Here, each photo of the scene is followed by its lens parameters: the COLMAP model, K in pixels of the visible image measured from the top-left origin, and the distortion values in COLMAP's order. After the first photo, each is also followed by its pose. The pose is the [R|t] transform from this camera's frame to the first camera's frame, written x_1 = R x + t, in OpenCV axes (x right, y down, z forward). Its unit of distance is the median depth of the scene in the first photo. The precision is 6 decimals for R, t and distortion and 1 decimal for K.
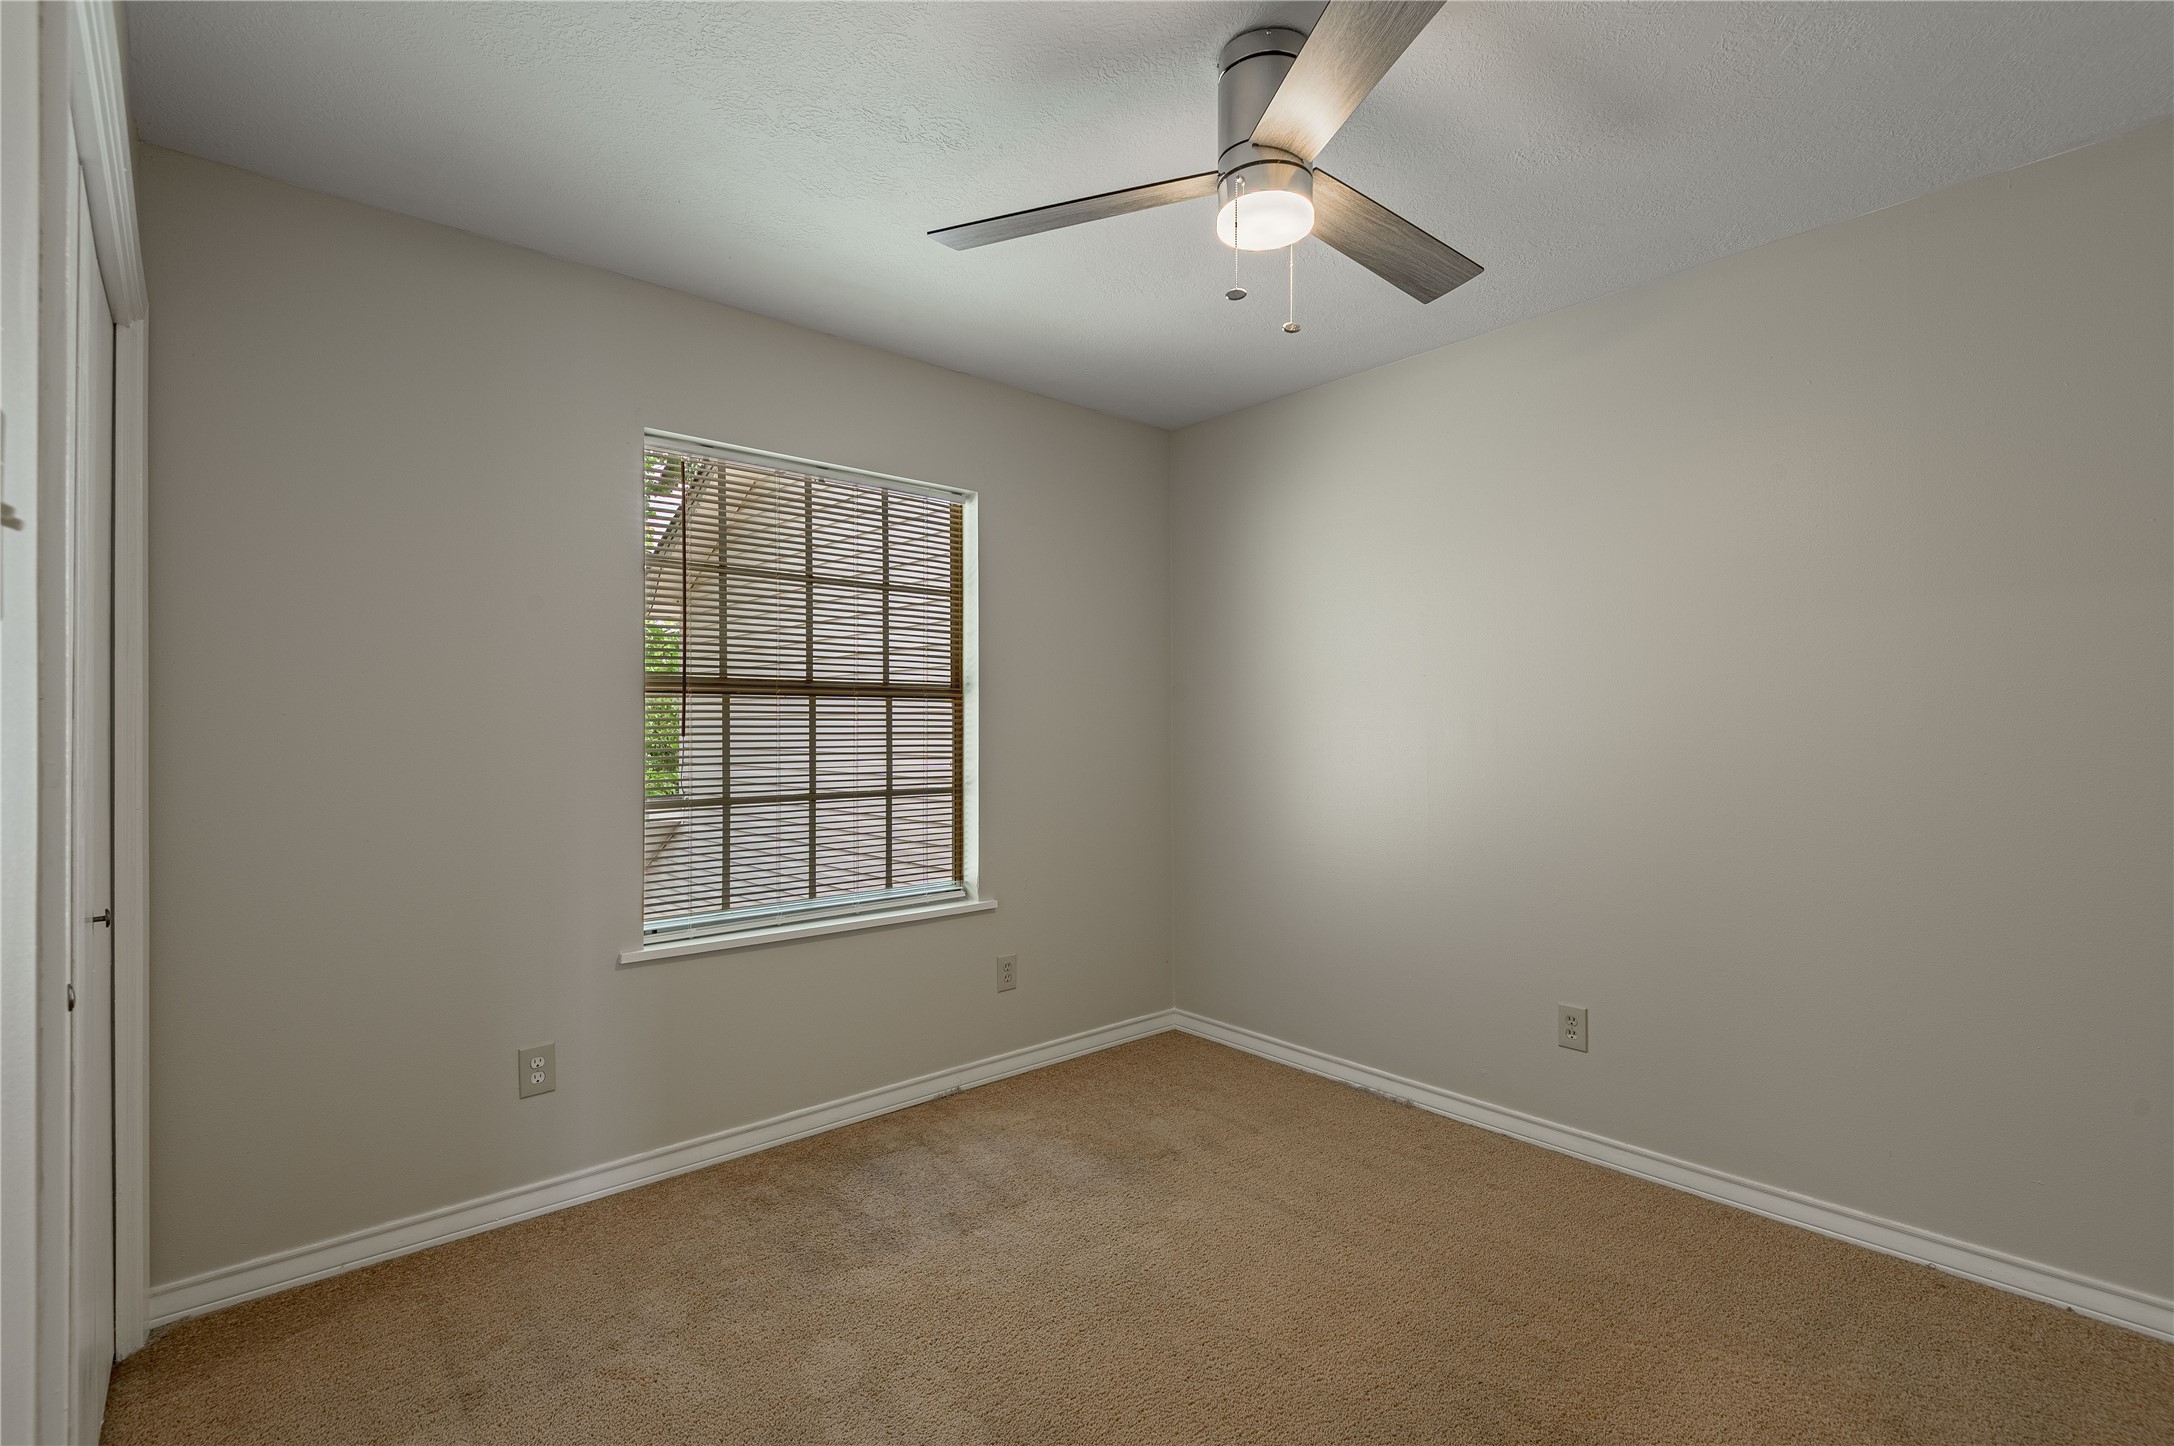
lens RADIAL K [[996.9, 0, 1079.9], [0, 996.9, 730.6], [0, 0, 1]] dist [0.038881, -0.025053]
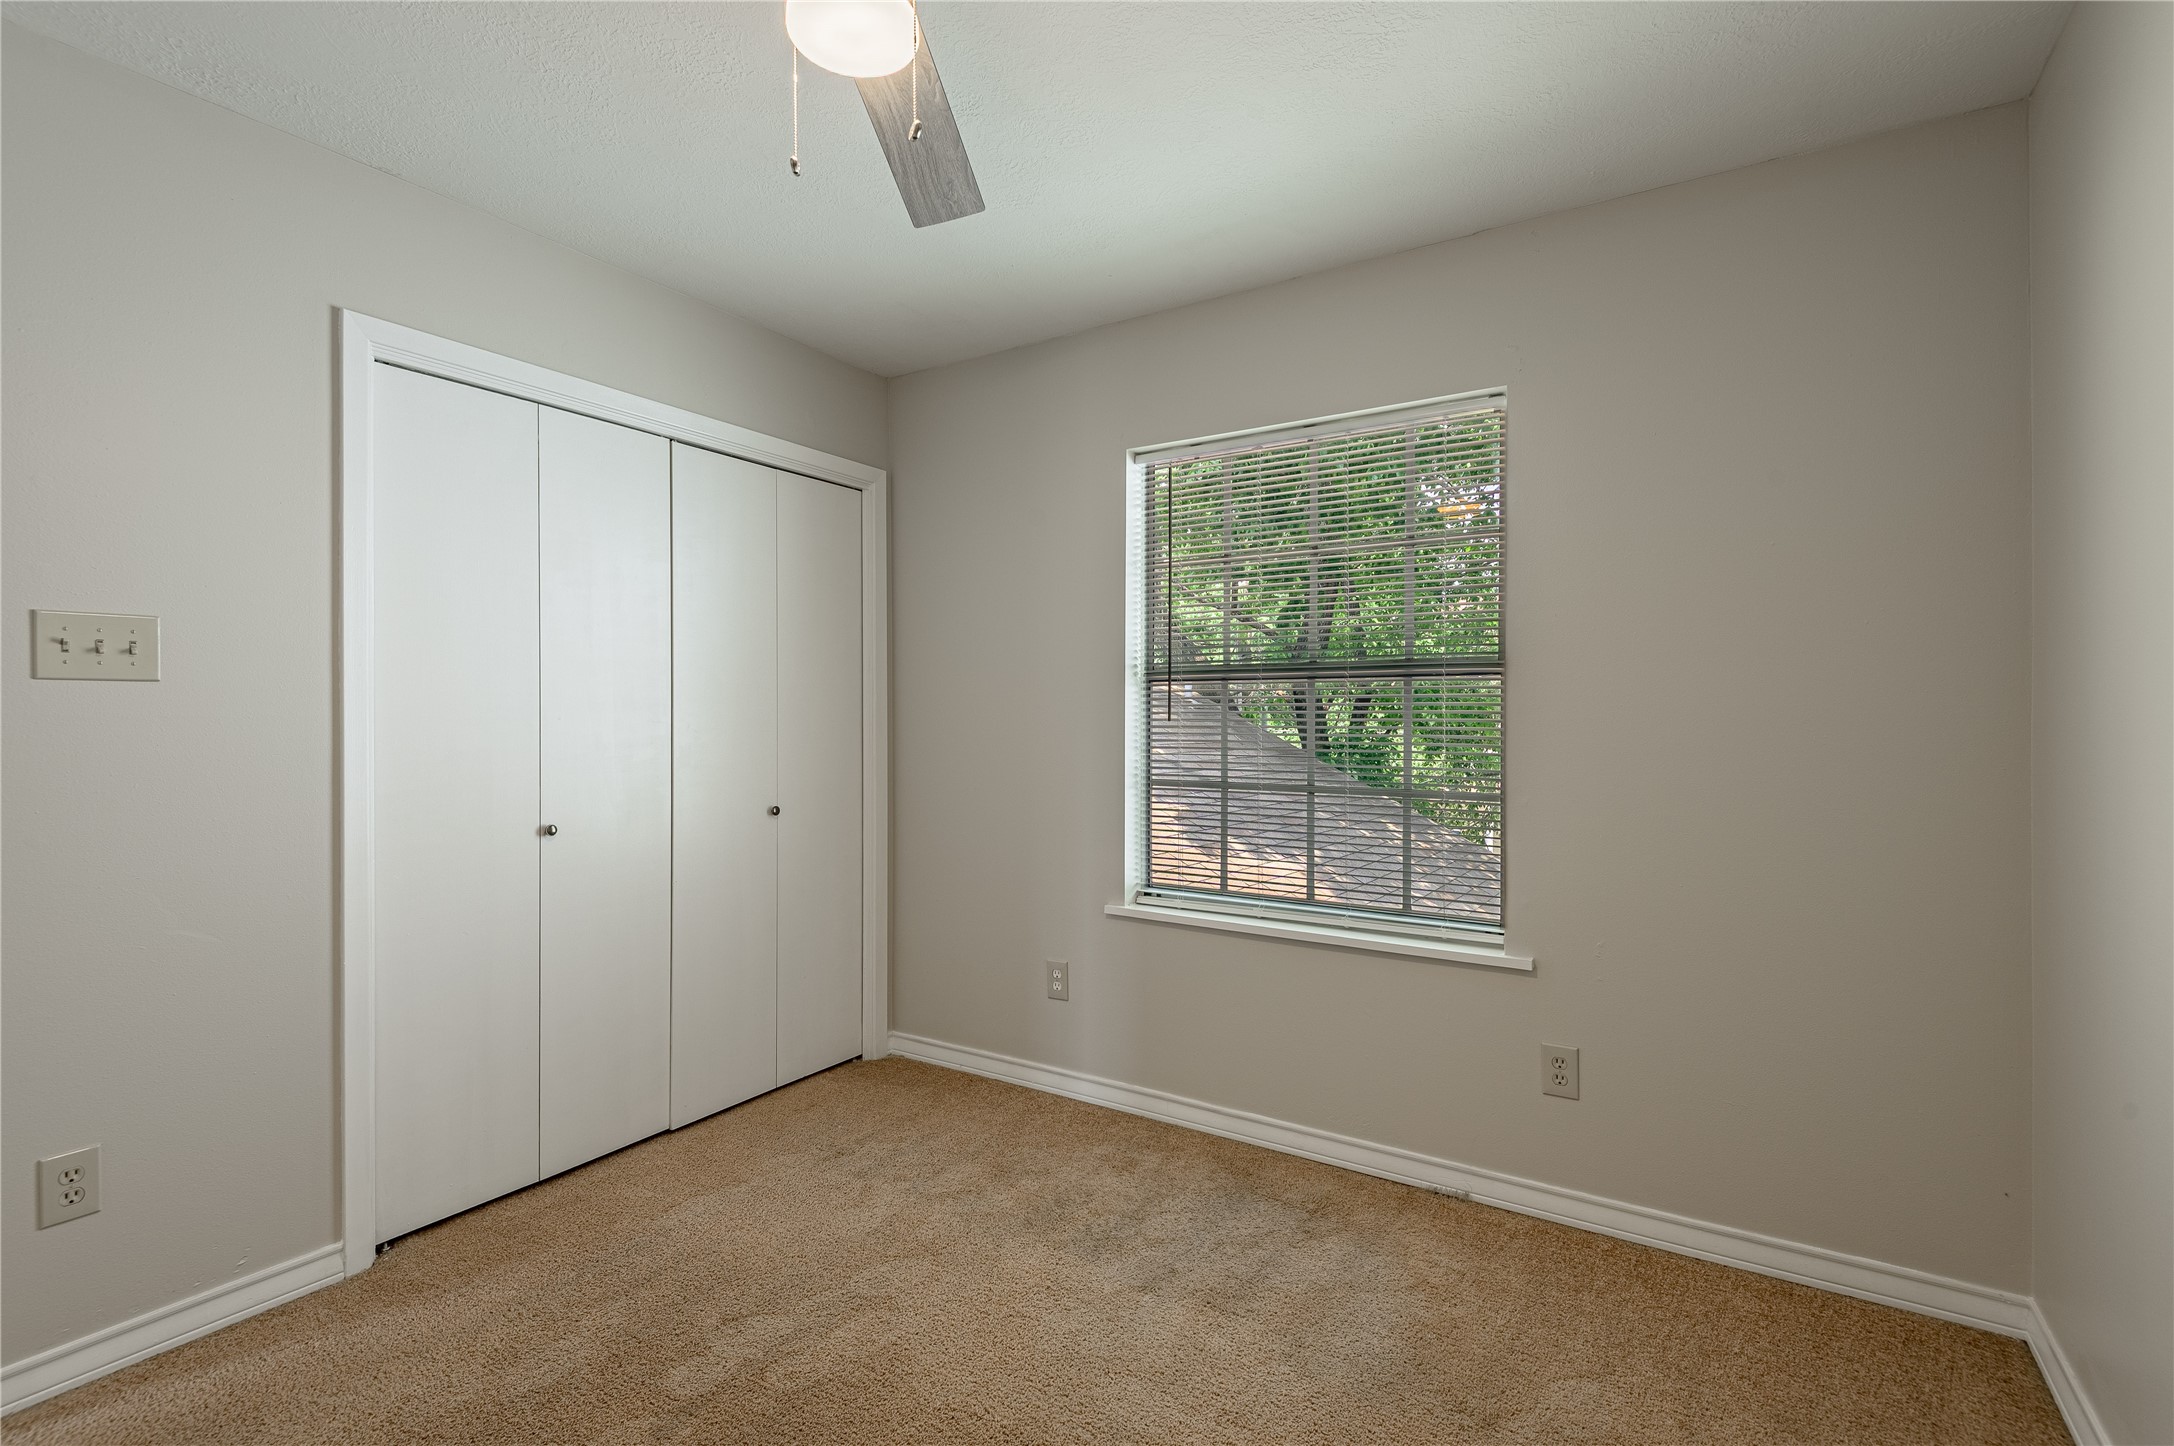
lens RADIAL K [[996.9, 0, 1079.9], [0, 996.9, 730.6], [0, 0, 1]] dist [0.038881, -0.025053]
pose [[0.273106, 0.021125, -0.961752, 0.644091], [-0.000190, 0.999760, 0.021906, -0.005621], [0.961984, -0.005800, 0.273044, 0.651419]]
